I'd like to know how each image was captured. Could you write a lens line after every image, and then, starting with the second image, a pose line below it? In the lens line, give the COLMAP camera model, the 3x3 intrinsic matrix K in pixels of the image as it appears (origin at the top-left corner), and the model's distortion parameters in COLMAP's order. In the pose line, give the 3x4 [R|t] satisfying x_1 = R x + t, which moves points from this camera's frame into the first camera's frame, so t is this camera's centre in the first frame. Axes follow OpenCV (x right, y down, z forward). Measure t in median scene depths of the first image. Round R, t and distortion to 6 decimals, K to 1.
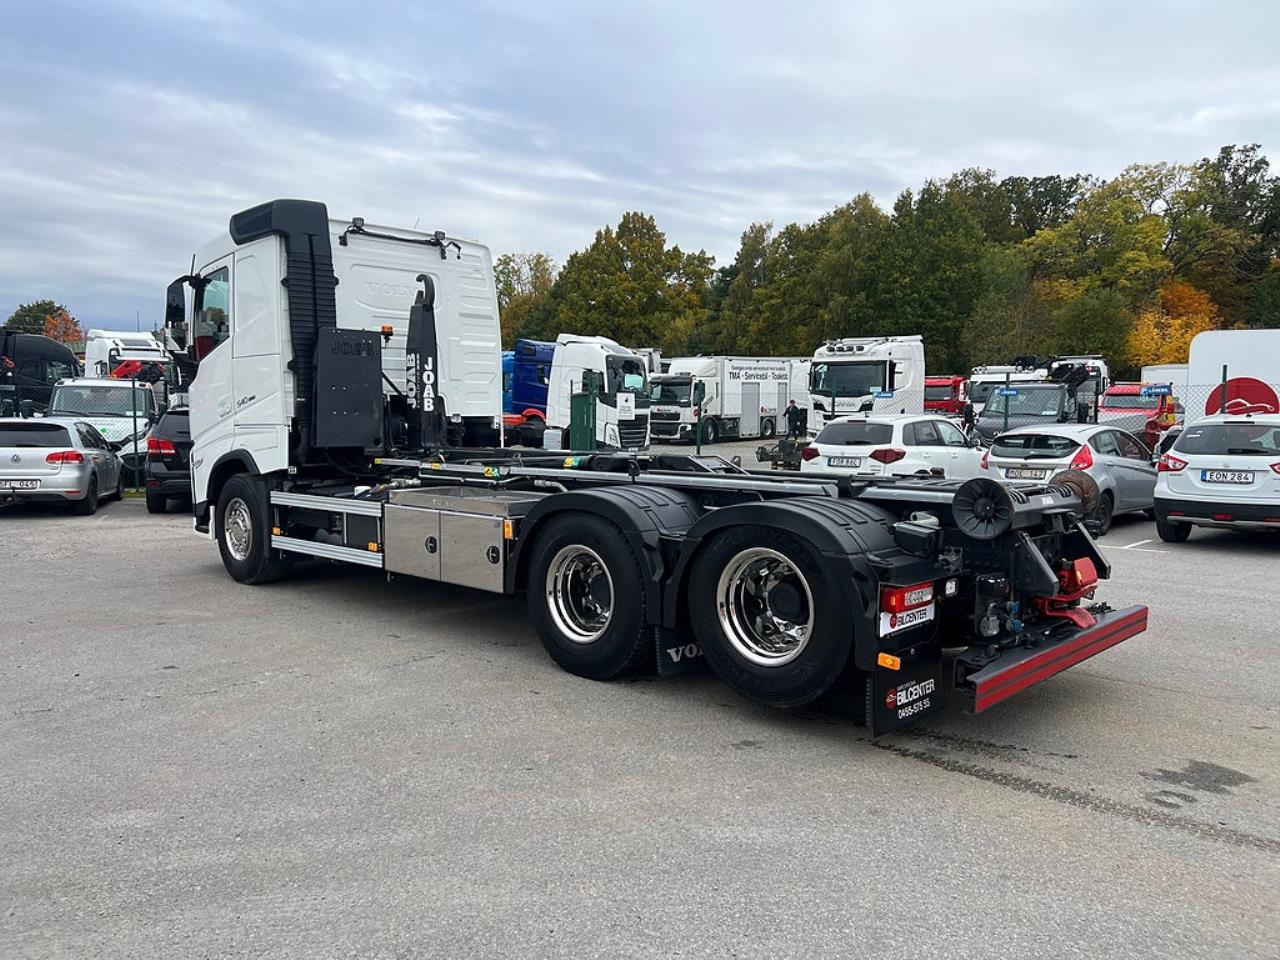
lens RADIAL K [[959.7, 0, 637.1], [0, 959.7, 493.8], [0, 0, 1]] dist [0.054550, -0.064507]
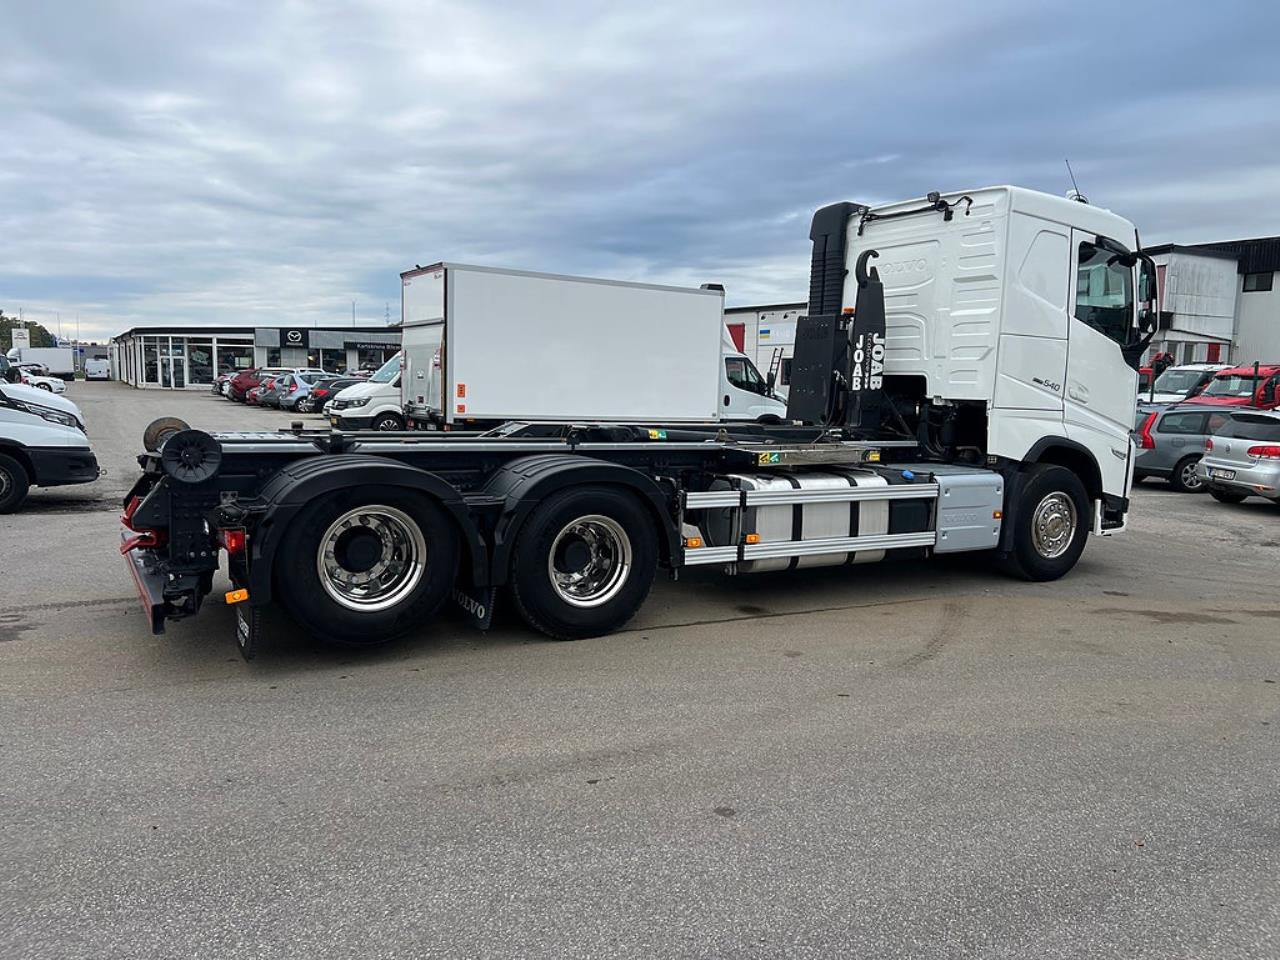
lens RADIAL K [[959.7, 0, 647.2], [0, 959.7, 486.8], [0, 0, 1]] dist [0.054550, -0.064507]
pose [[-0.254922, 0.094312, -0.962351, 0.839516], [-0.113965, 0.985365, 0.126756, -0.094442], [0.960222, 0.141987, -0.240443, 1.107694]]
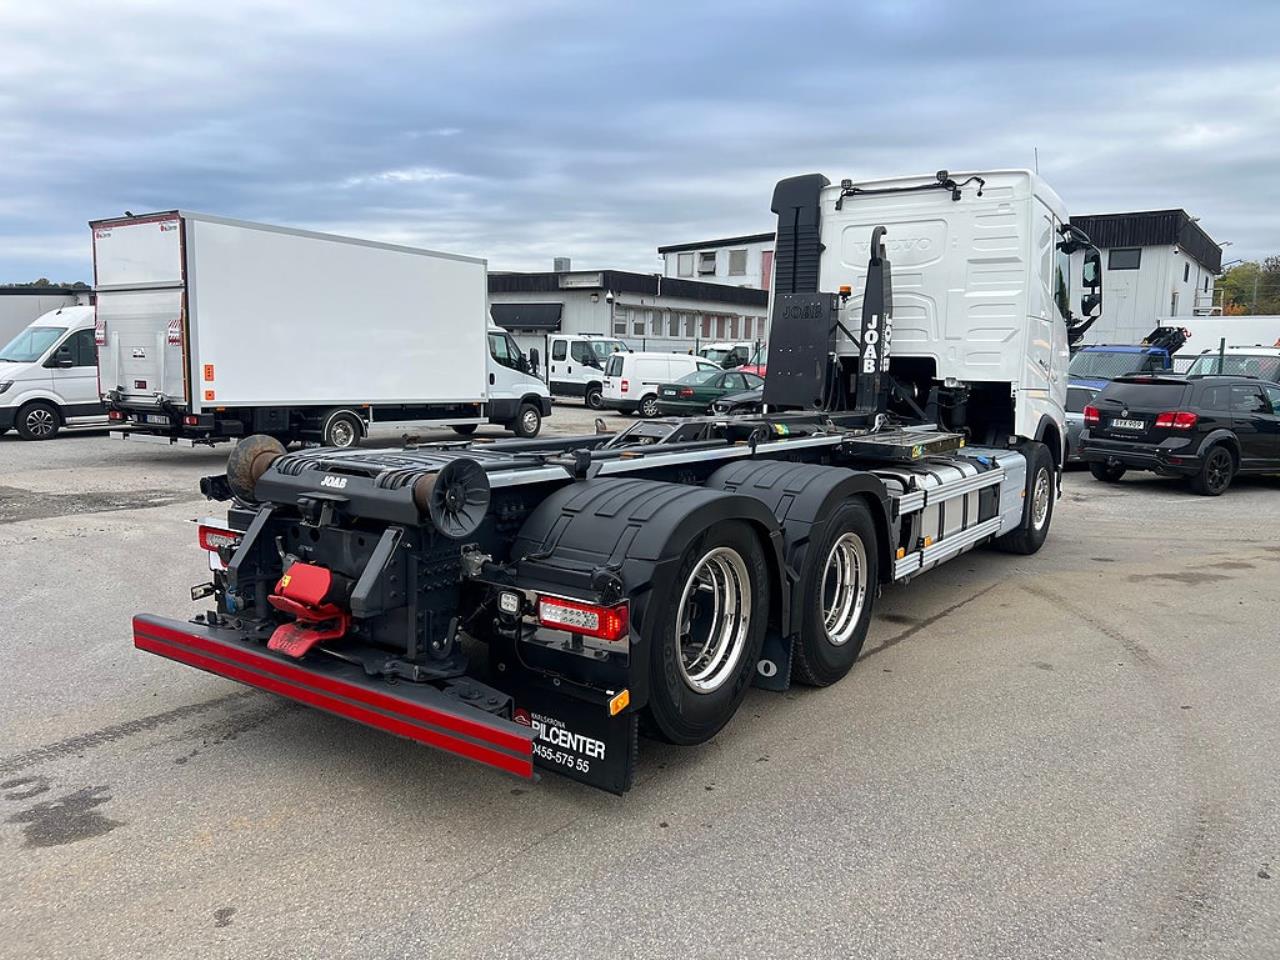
lens RADIAL K [[959.7, 0, 650.3], [0, 959.7, 479.4], [0, 0, 1]] dist [0.054550, -0.064507]
pose [[0.171649, 0.117232, -0.978158, 0.721031], [-0.106550, 0.989279, 0.099867, -0.057319], [0.979379, 0.087081, 0.182300, 0.665443]]
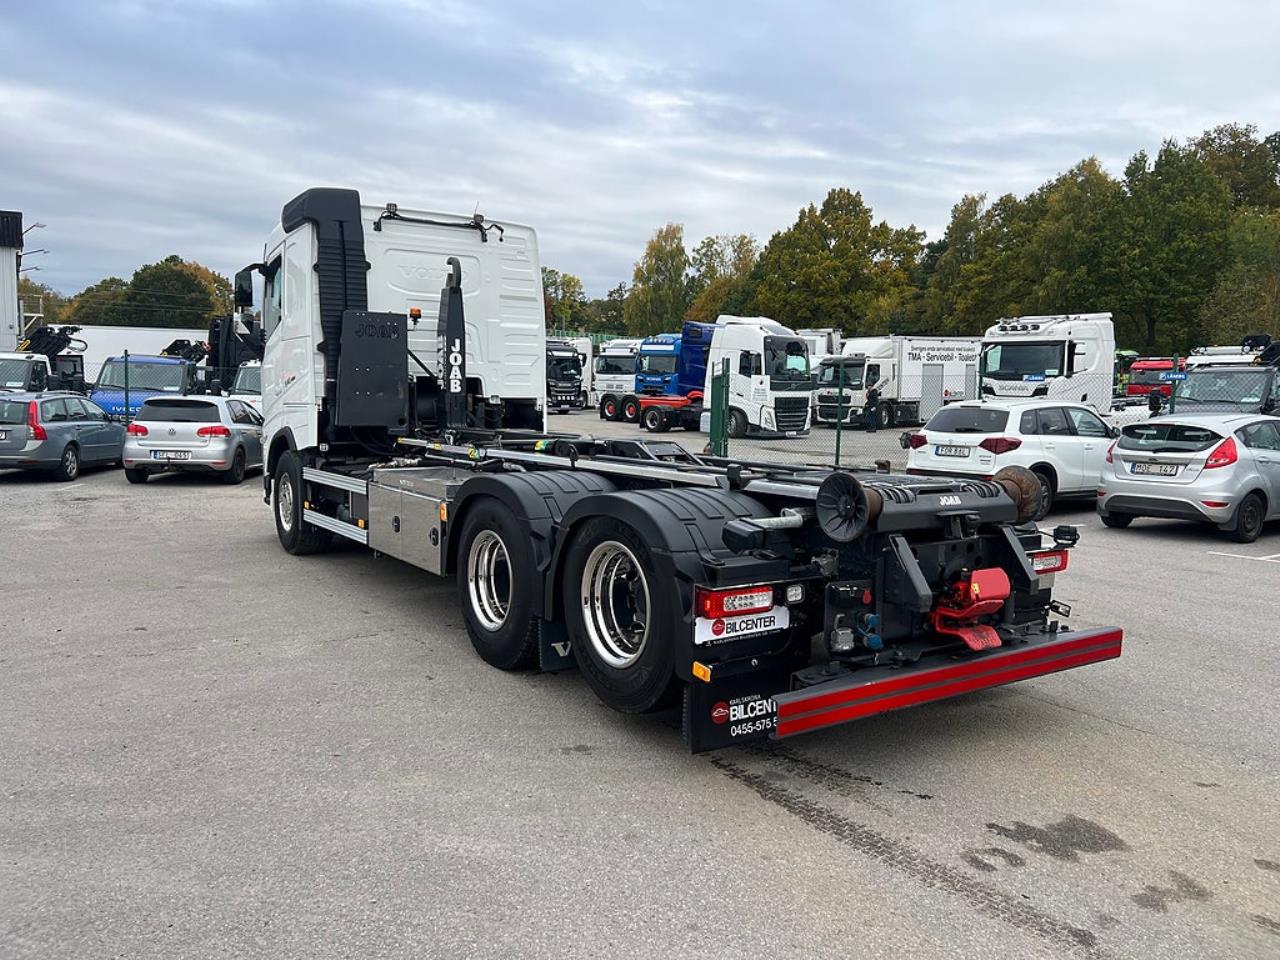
lens RADIAL K [[959.7, 0, 631.5], [0, 959.7, 484.3], [0, 0, 1]] dist [0.054550, -0.064507]
pose [[0.974906, 0.029207, -0.220691, 0.202814], [-0.027297, 0.999559, 0.011698, -0.006000], [0.220935, -0.005380, 0.975274, 0.053704]]
